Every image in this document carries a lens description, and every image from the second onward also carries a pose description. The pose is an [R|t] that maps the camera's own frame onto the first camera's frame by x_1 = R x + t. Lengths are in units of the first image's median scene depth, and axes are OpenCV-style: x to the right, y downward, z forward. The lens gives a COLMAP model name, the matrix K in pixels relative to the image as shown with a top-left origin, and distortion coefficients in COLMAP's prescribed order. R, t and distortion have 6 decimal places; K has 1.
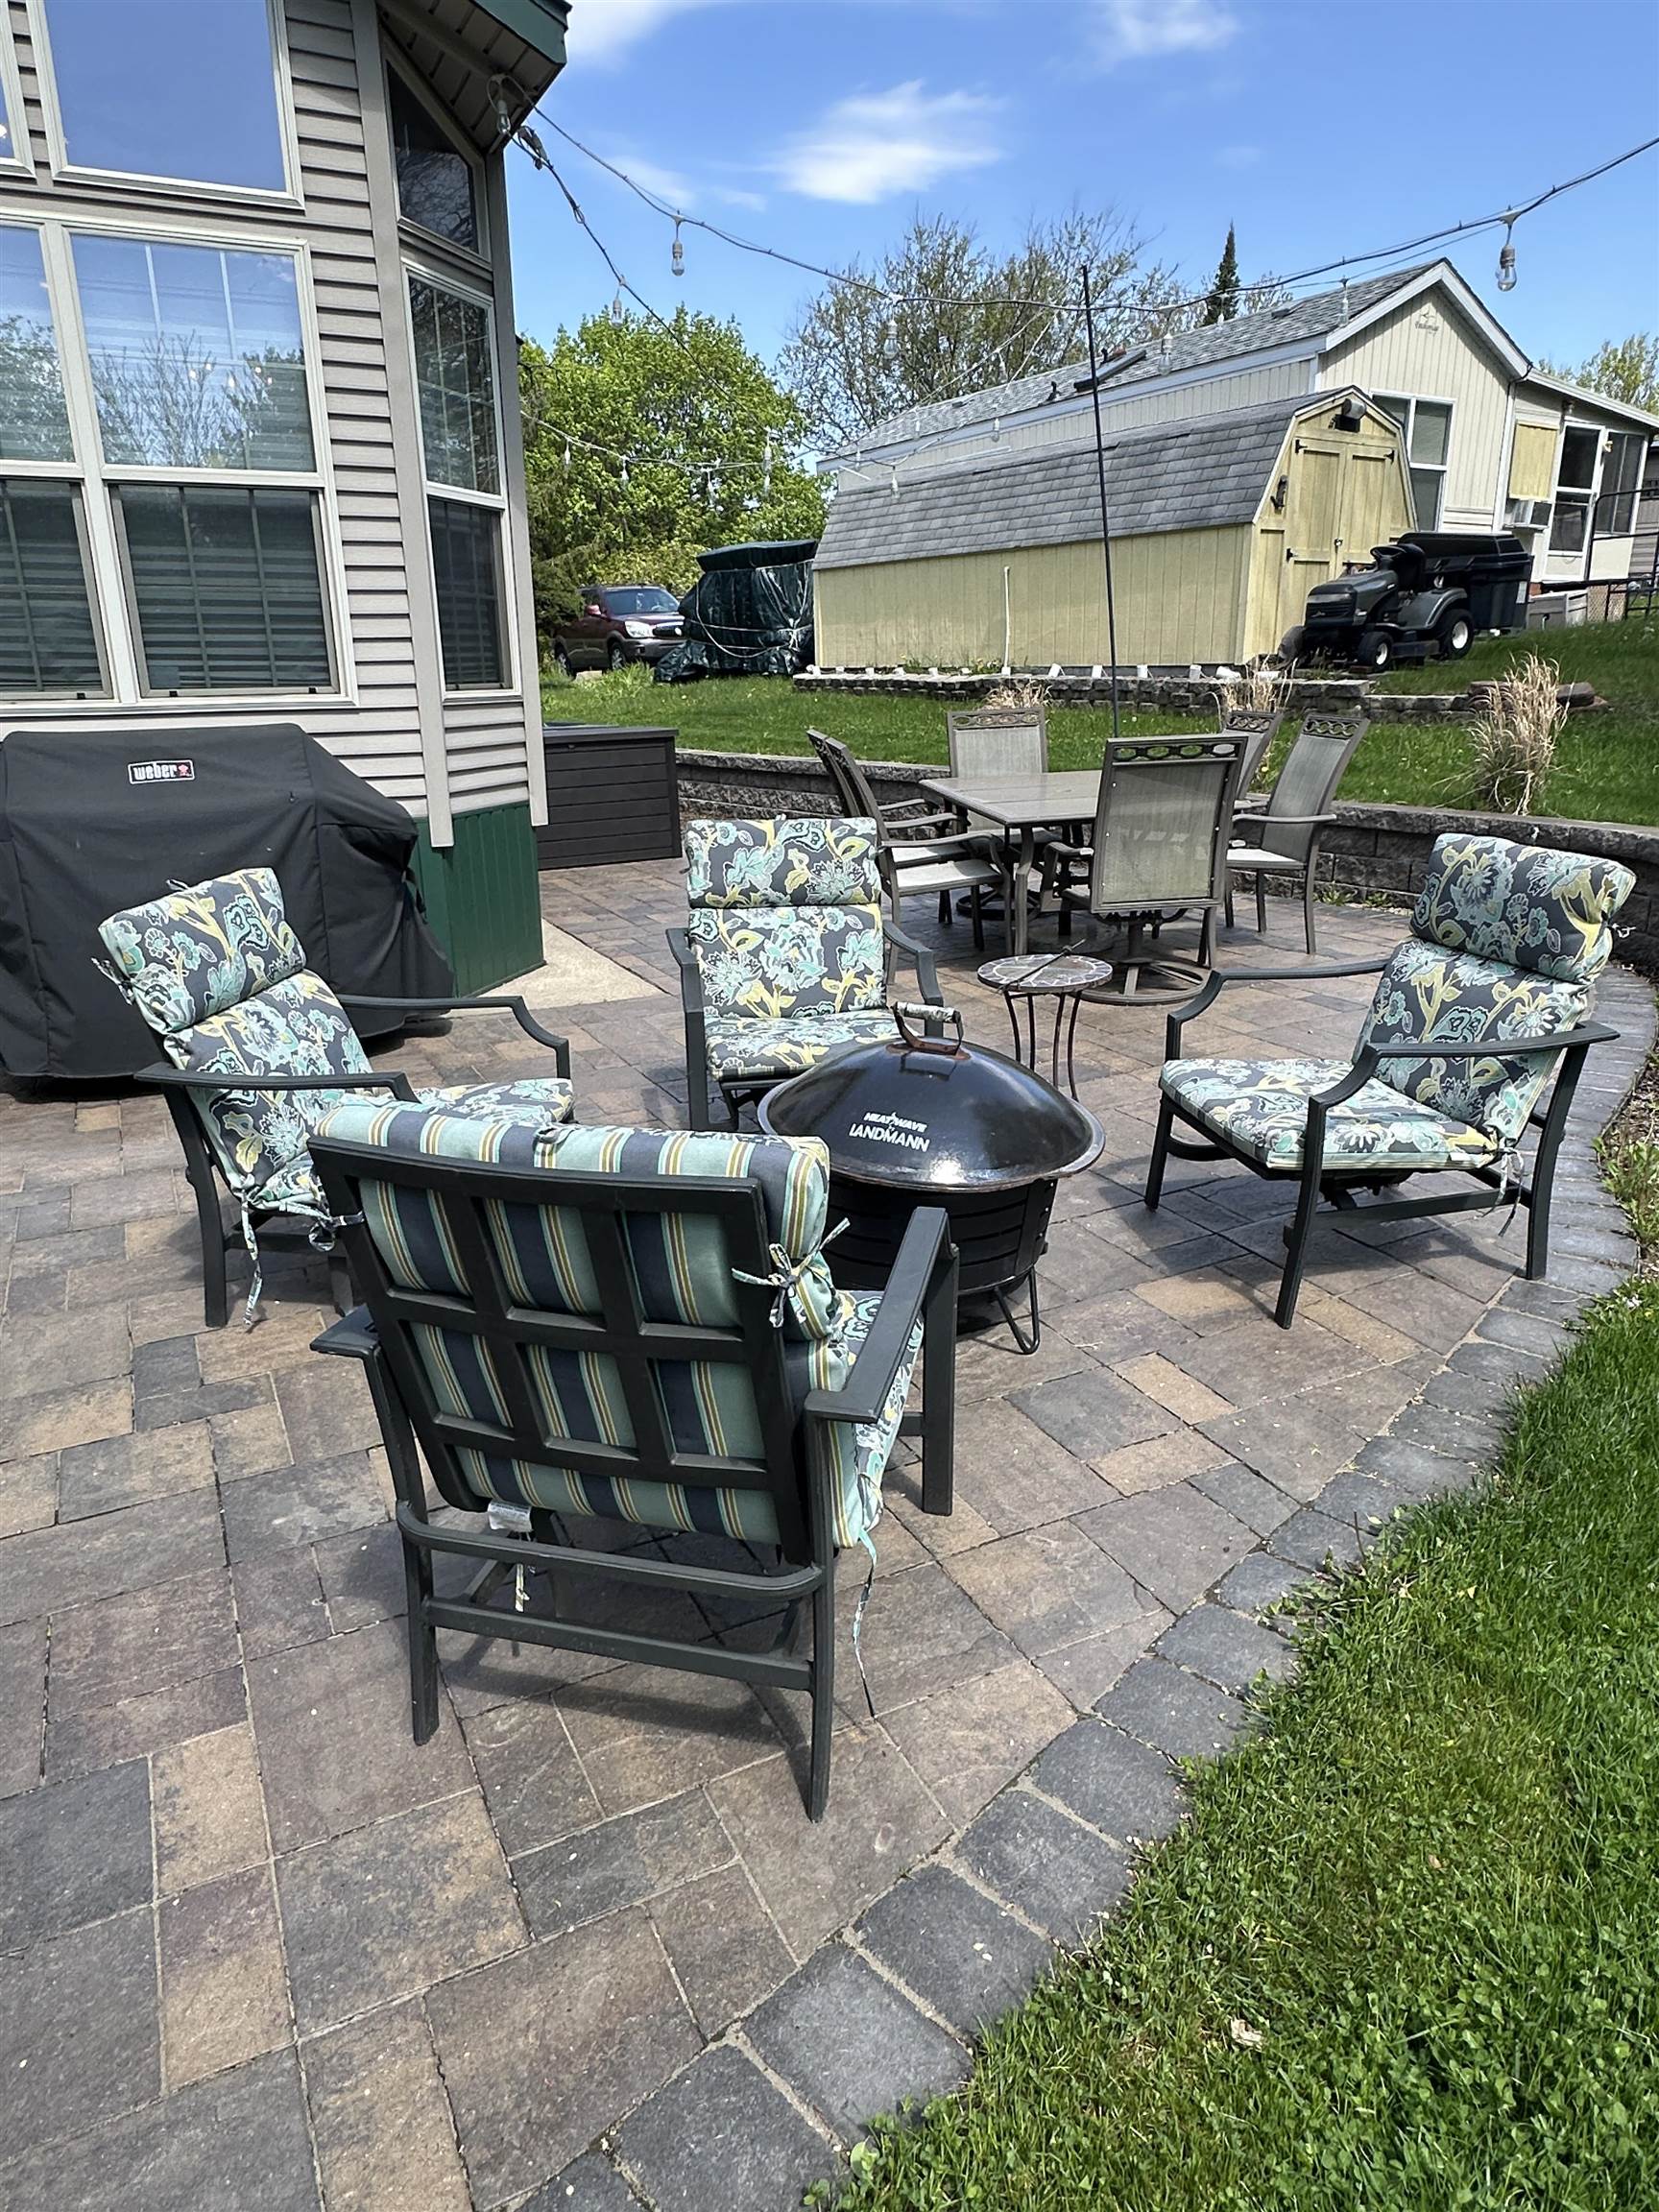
lens RADIAL K [[1371.3, 0, 810.2], [0, 1371.3, 1112.7], [0, 0, 1]] dist [-0.005712, 0.004015]
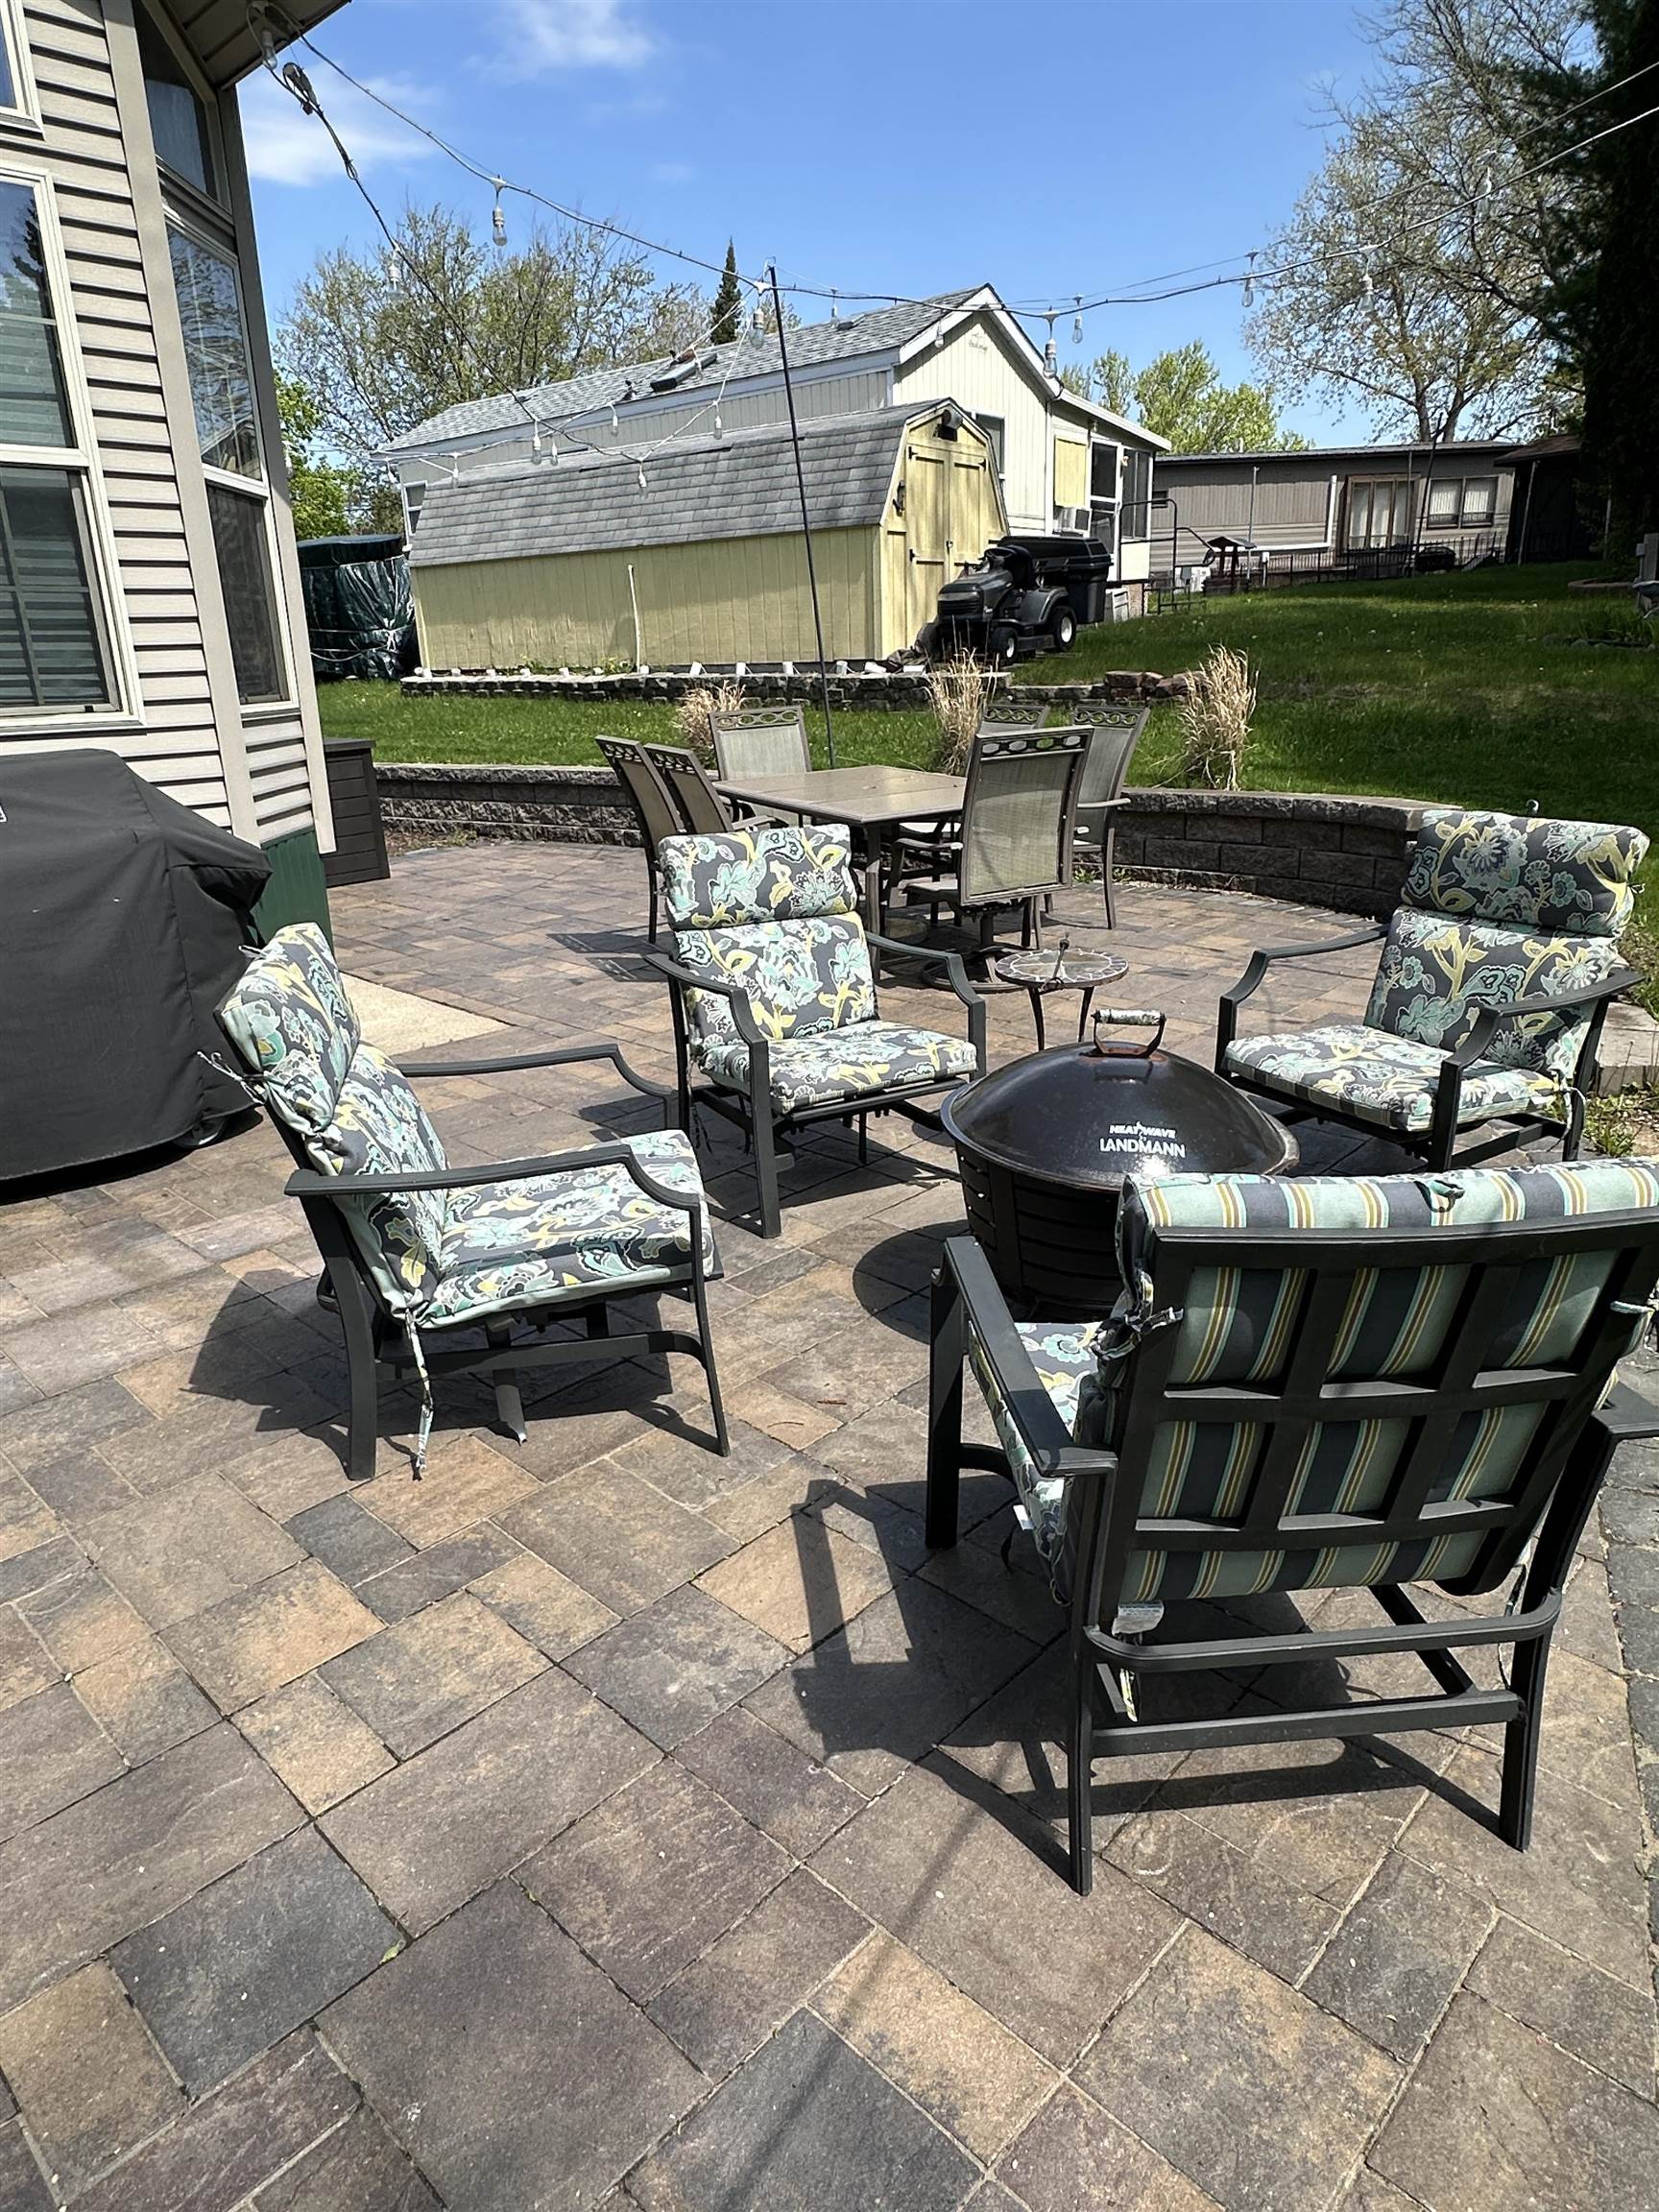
lens RADIAL K [[1371.3, 0, 819.5], [0, 1371.3, 1102.0], [0, 0, 1]] dist [-0.005712, 0.004015]
pose [[0.943201, -0.116295, 0.311202, -0.248149], [0.118079, 0.992917, 0.013173, -0.029395], [-0.310530, 0.024321, 0.950253, 0.075236]]
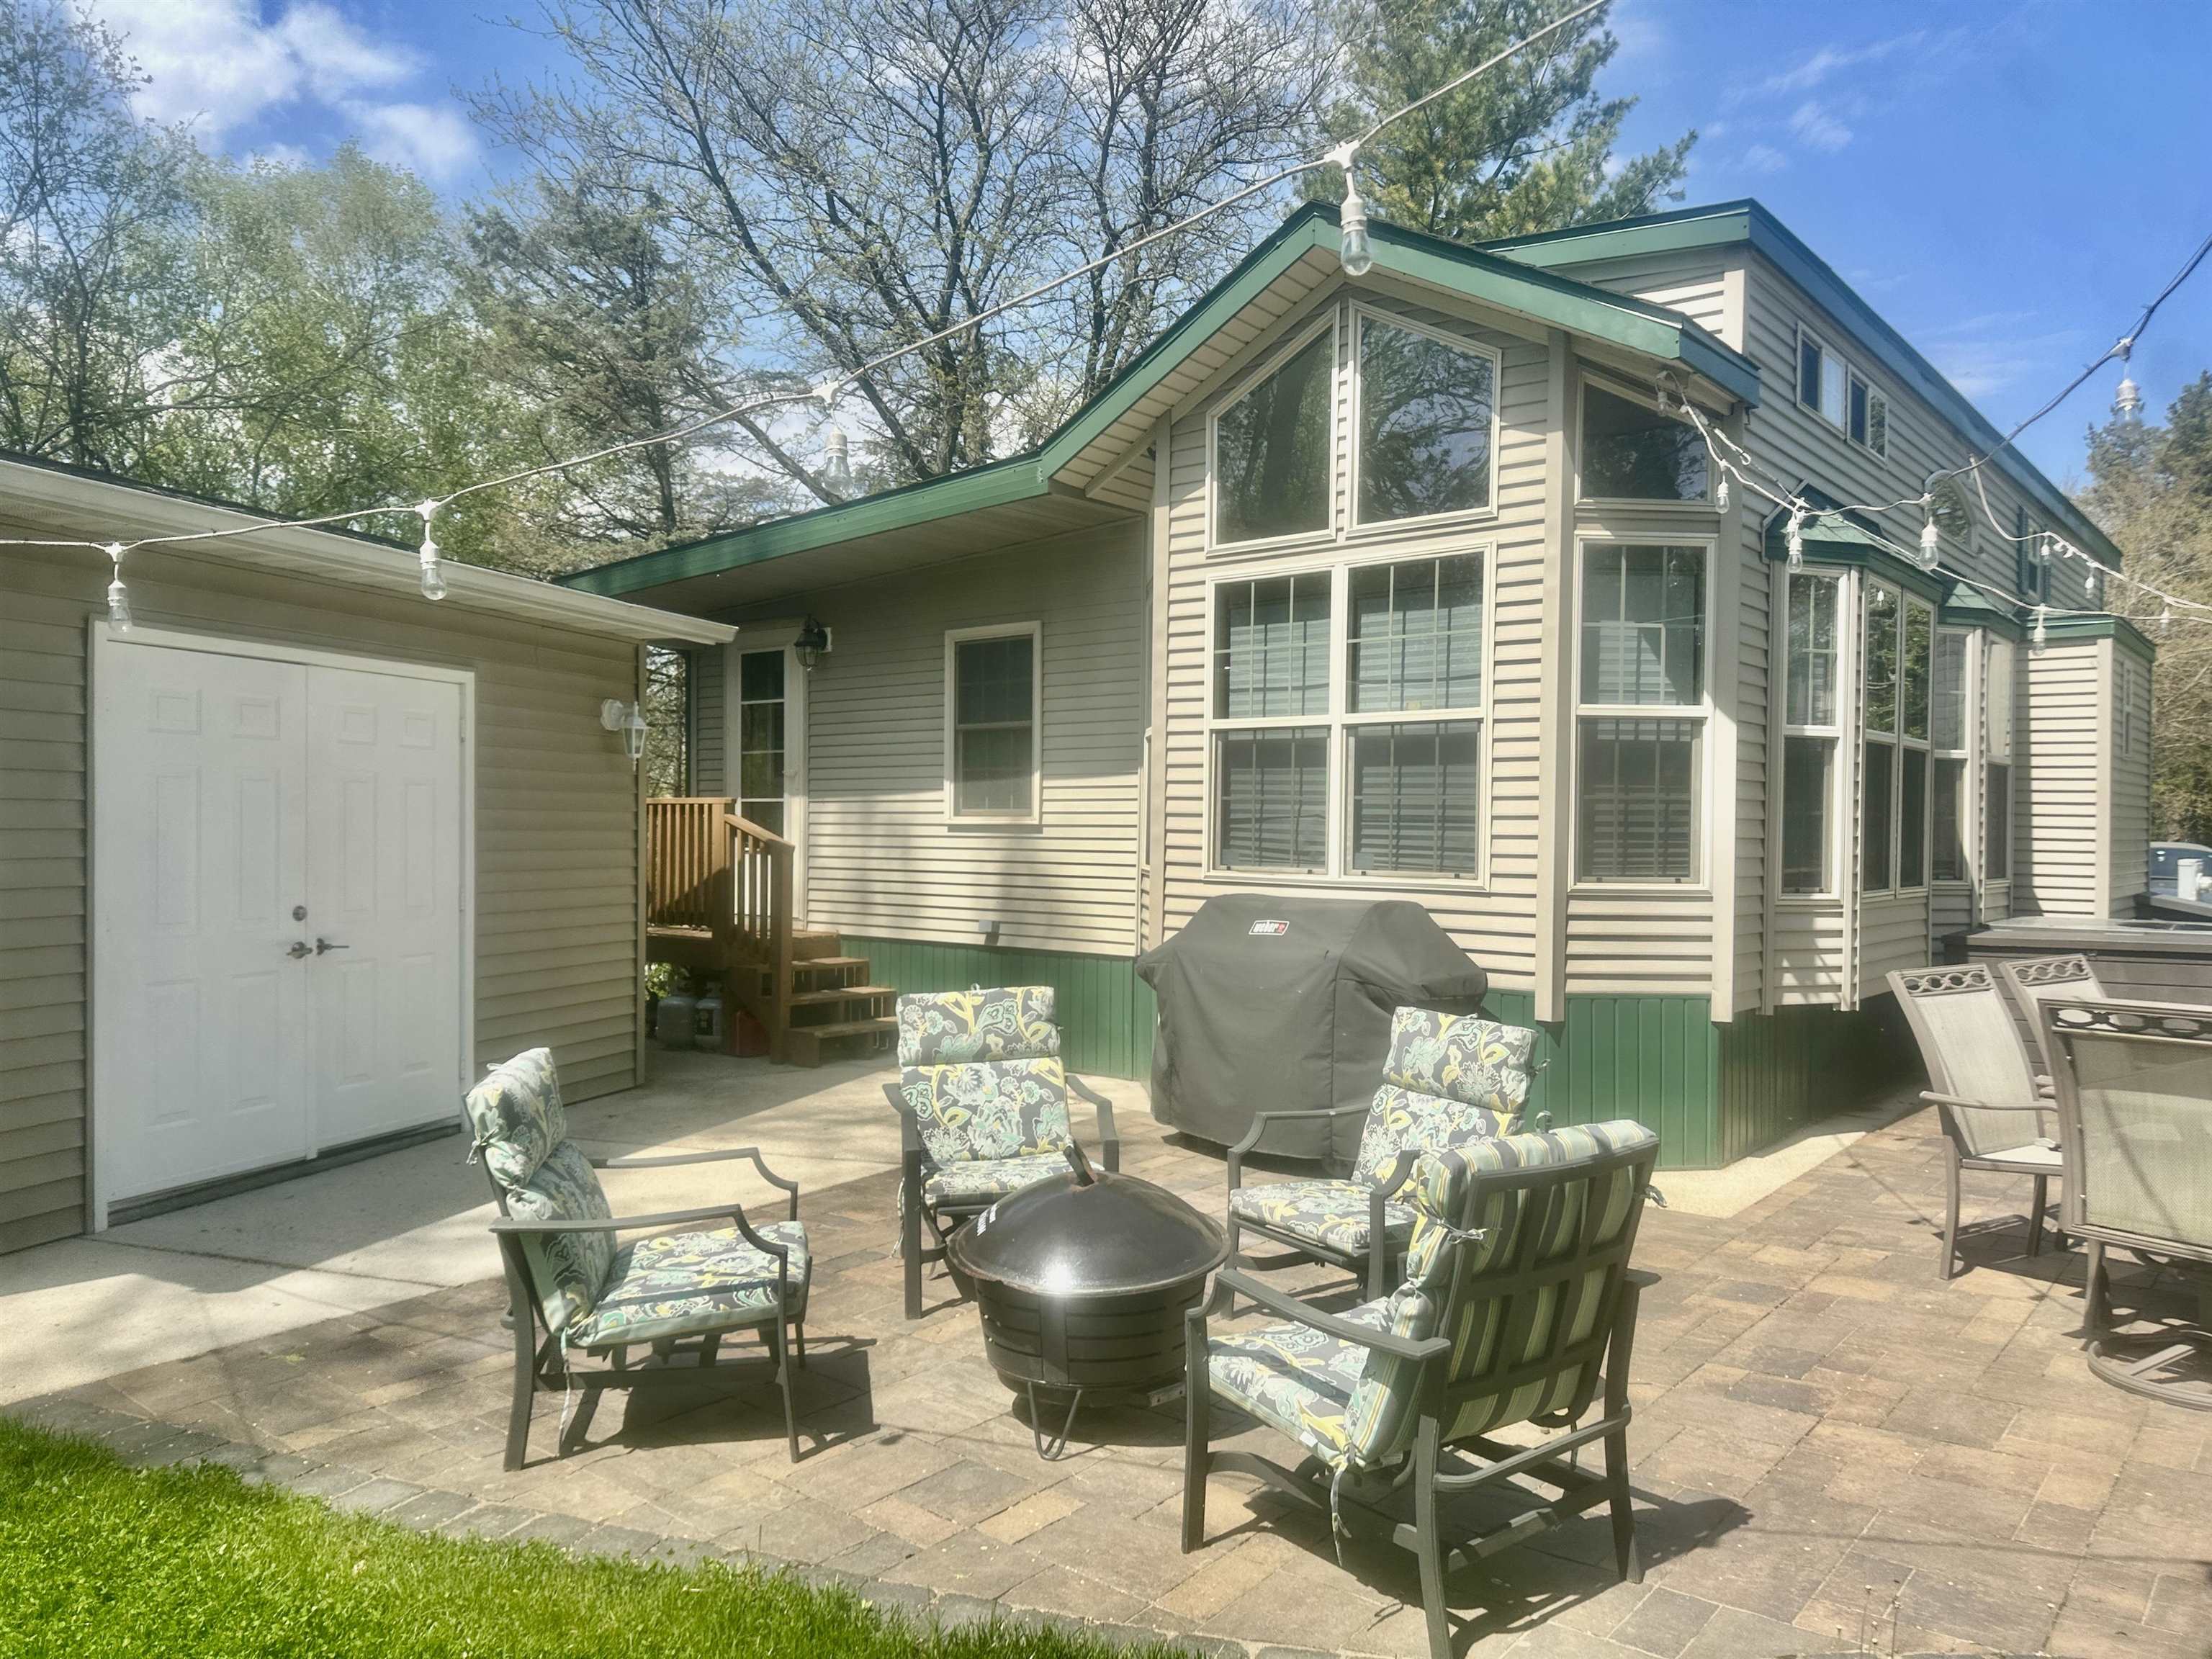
lens RADIAL K [[1538.4, 0, 1115.2], [0, 1538.4, 838.3], [0, 0, 1]] dist [0.043098, 0.000286]
pose [[0.412188, 0.028361, -0.910657, 0.793960], [-0.297637, 0.948869, -0.105167, -0.117517], [0.861112, 0.314394, 0.399553, 0.210404]]
